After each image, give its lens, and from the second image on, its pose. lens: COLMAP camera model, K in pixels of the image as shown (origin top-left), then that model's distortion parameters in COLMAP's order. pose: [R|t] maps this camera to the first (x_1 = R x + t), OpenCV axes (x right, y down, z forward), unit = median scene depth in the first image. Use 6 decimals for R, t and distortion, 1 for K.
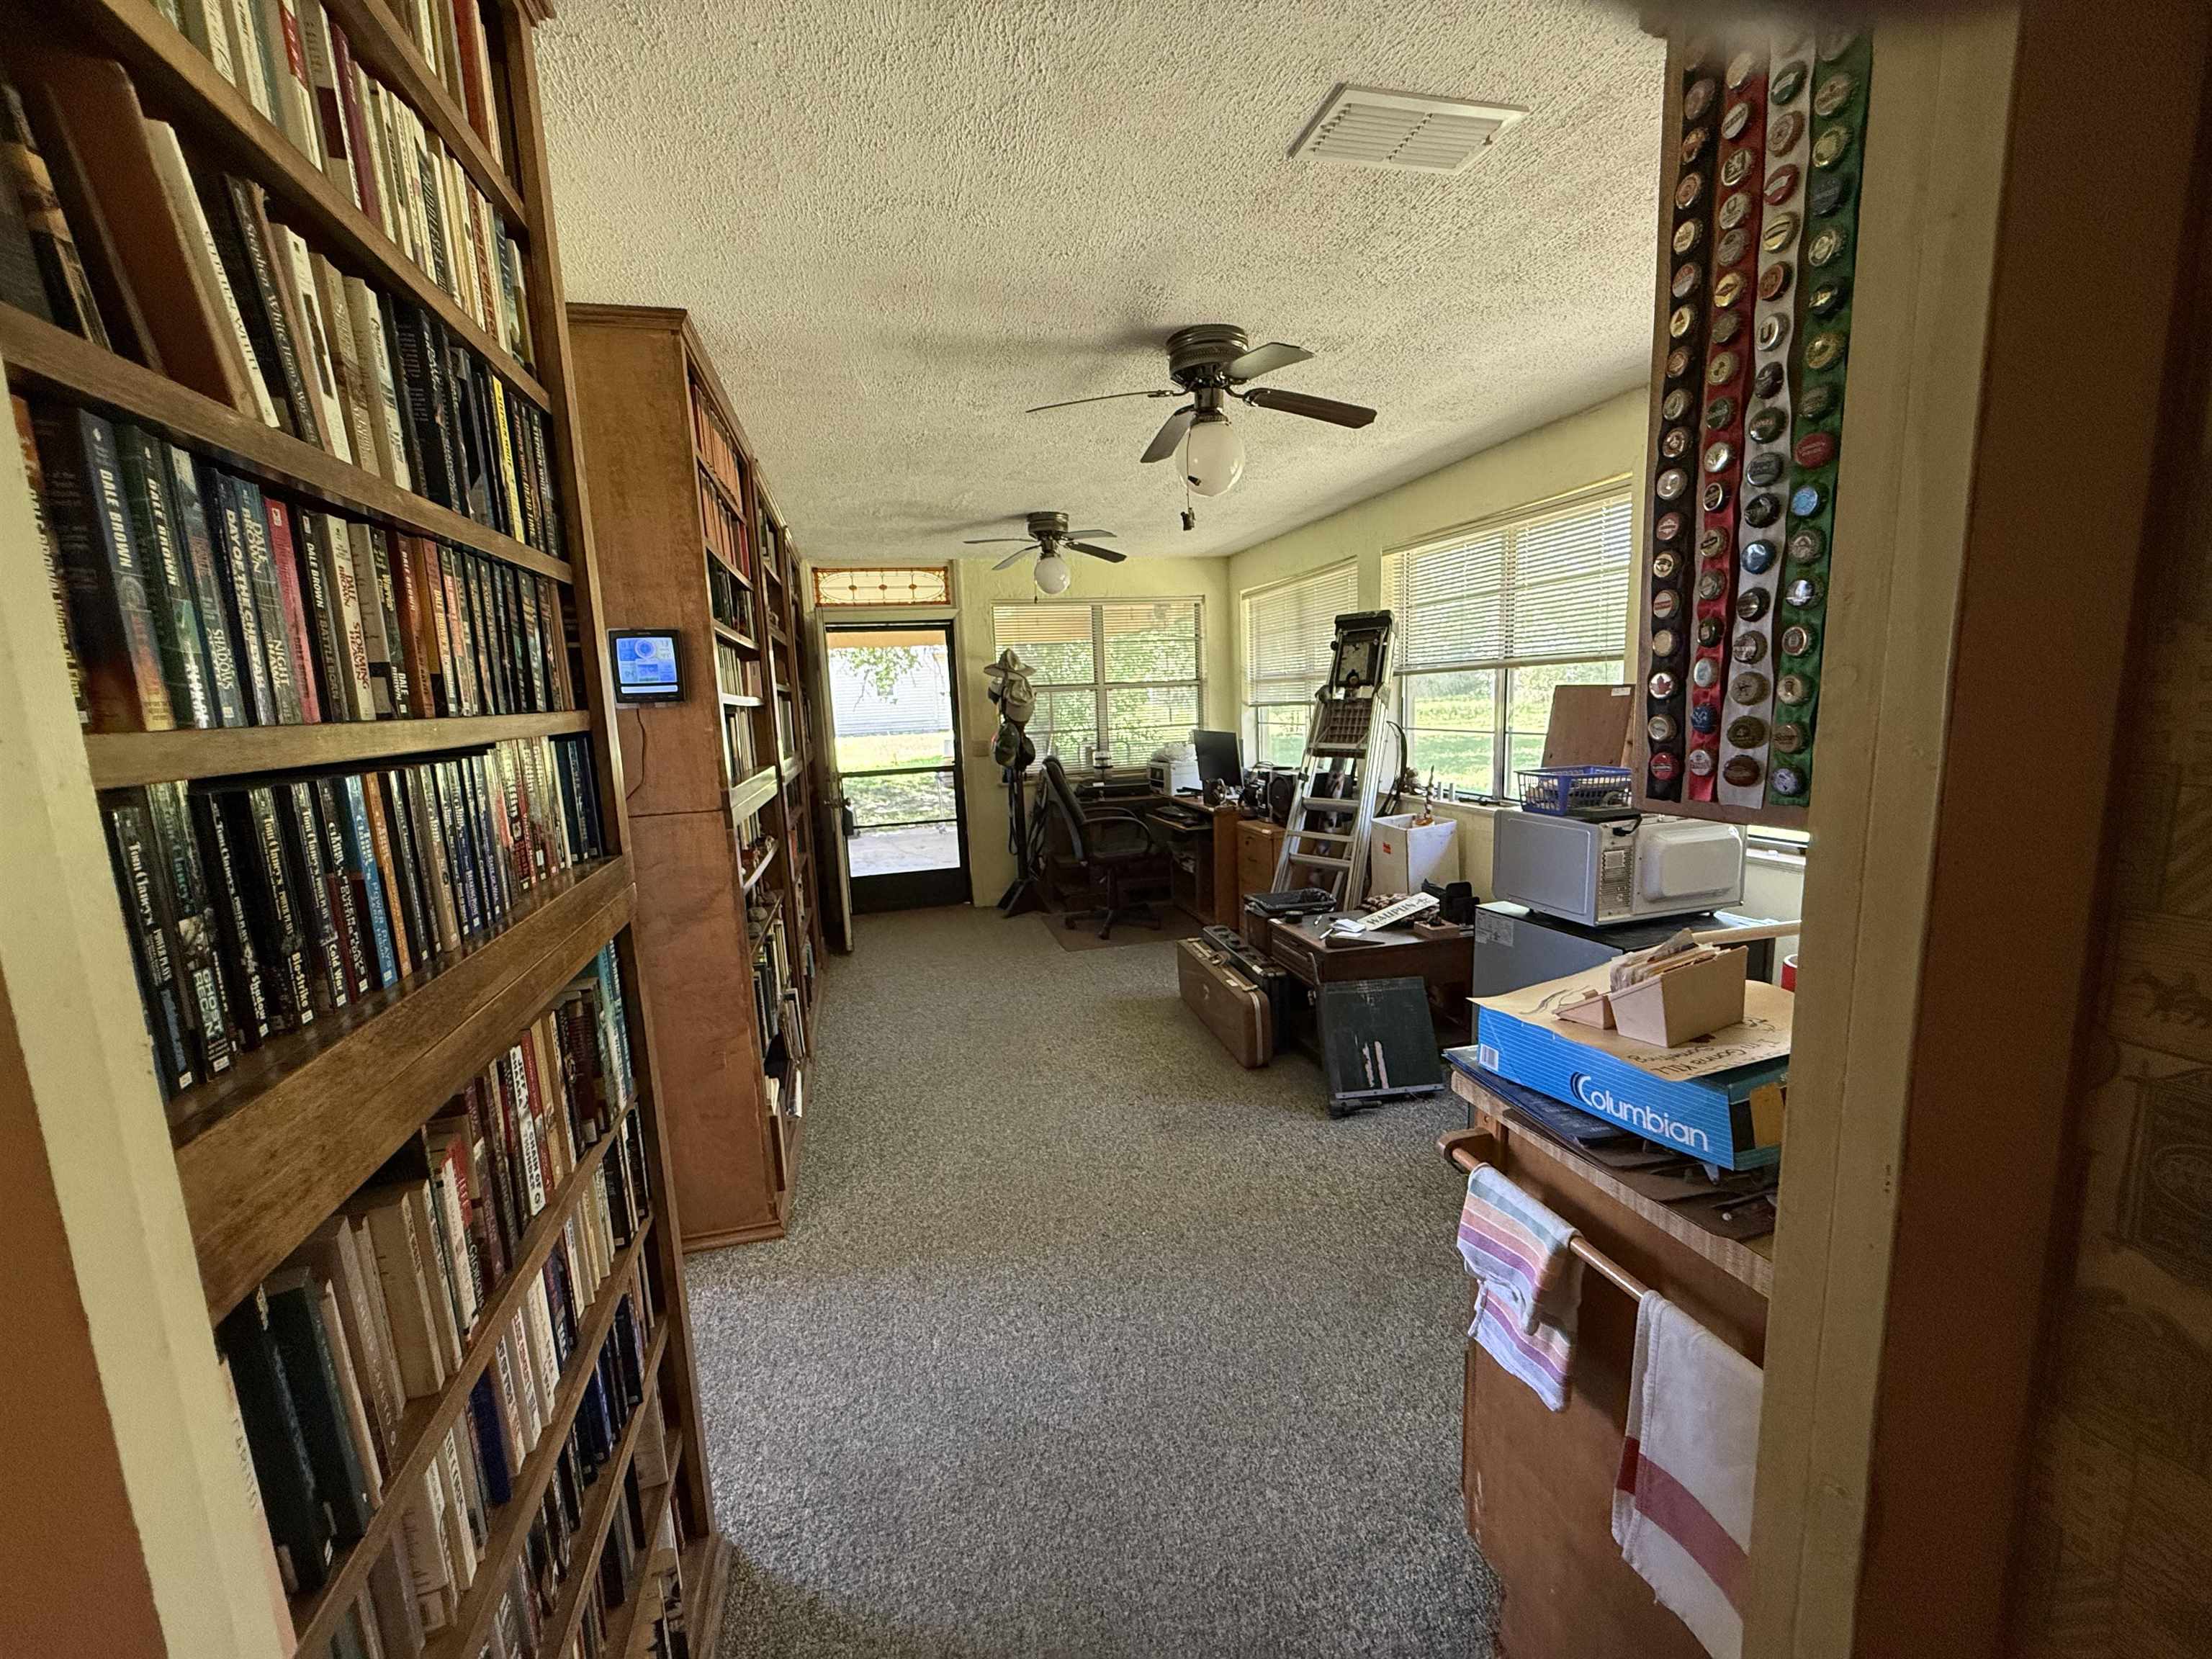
lens RADIAL K [[891.8, 0, 1099.9], [0, 891.8, 836.7], [0, 0, 1]] dist [0.000110, -0.000128]
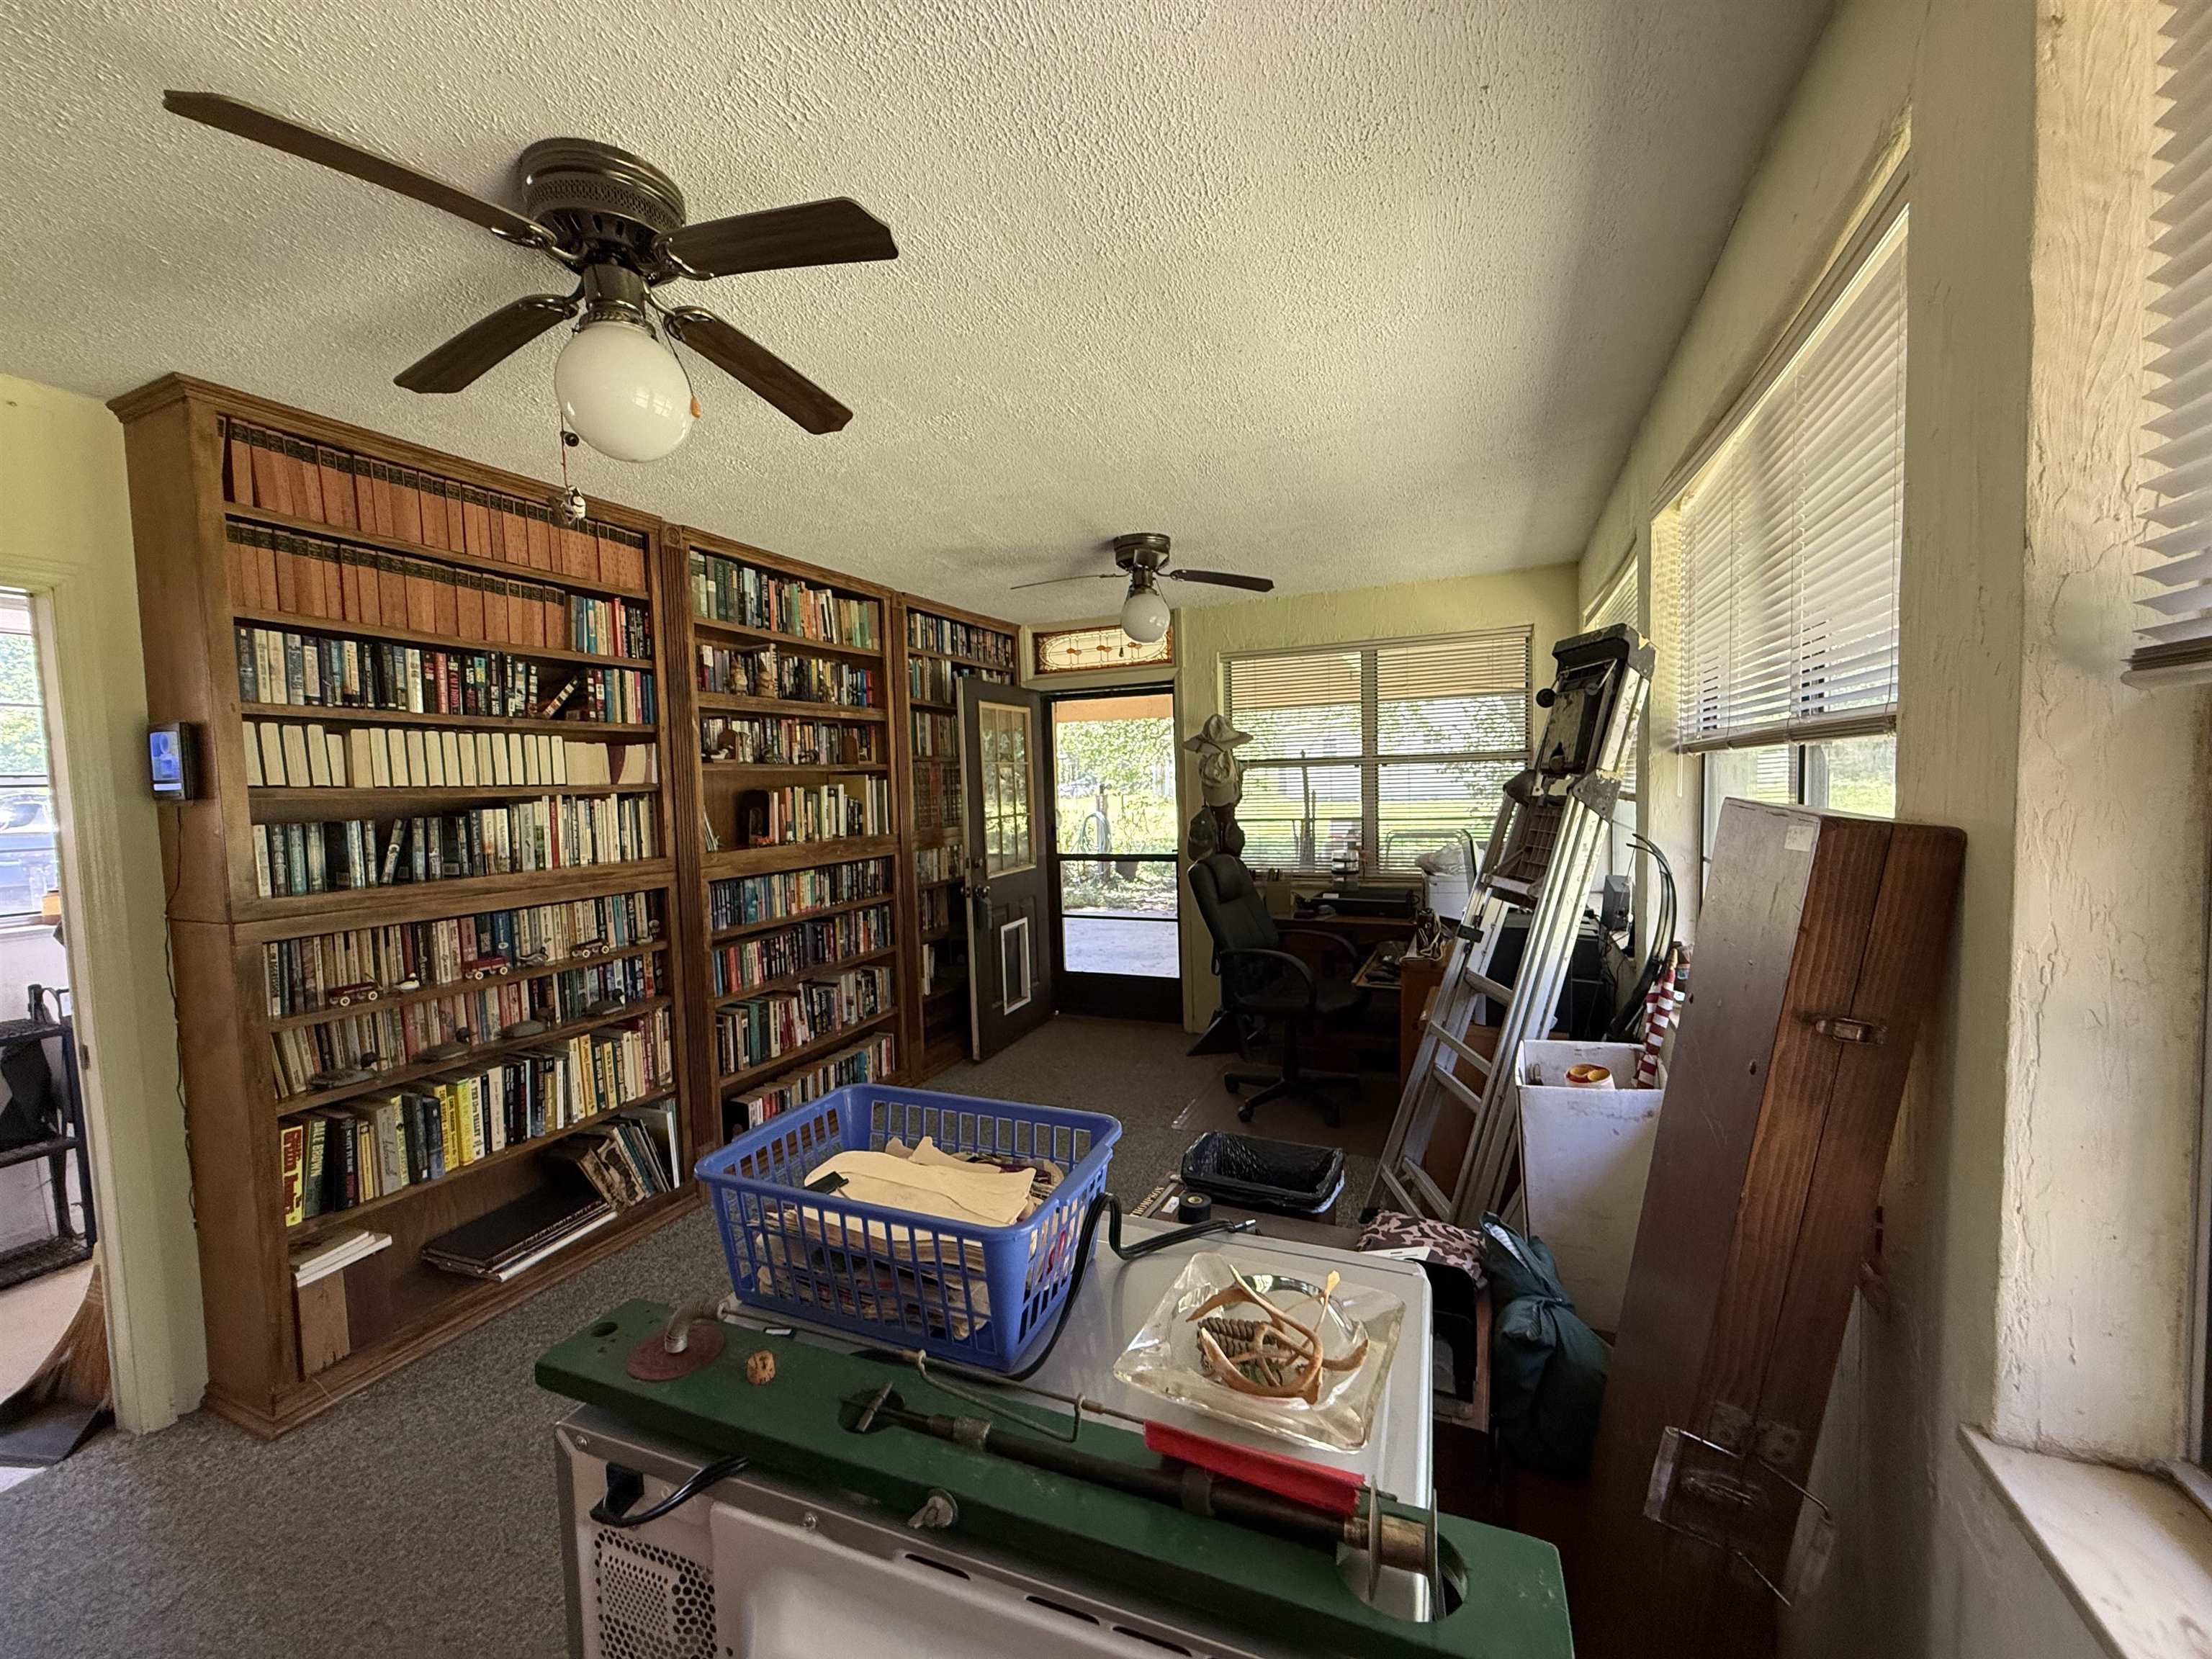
lens RADIAL K [[891.8, 0, 1099.9], [0, 891.8, 836.7], [0, 0, 1]] dist [0.000110, -0.000128]
pose [[0.787388, 0.055916, -0.613917, 0.299303], [-0.094845, 0.995009, -0.031019, -0.068310], [0.609118, 0.082651, 0.788761, 0.323046]]
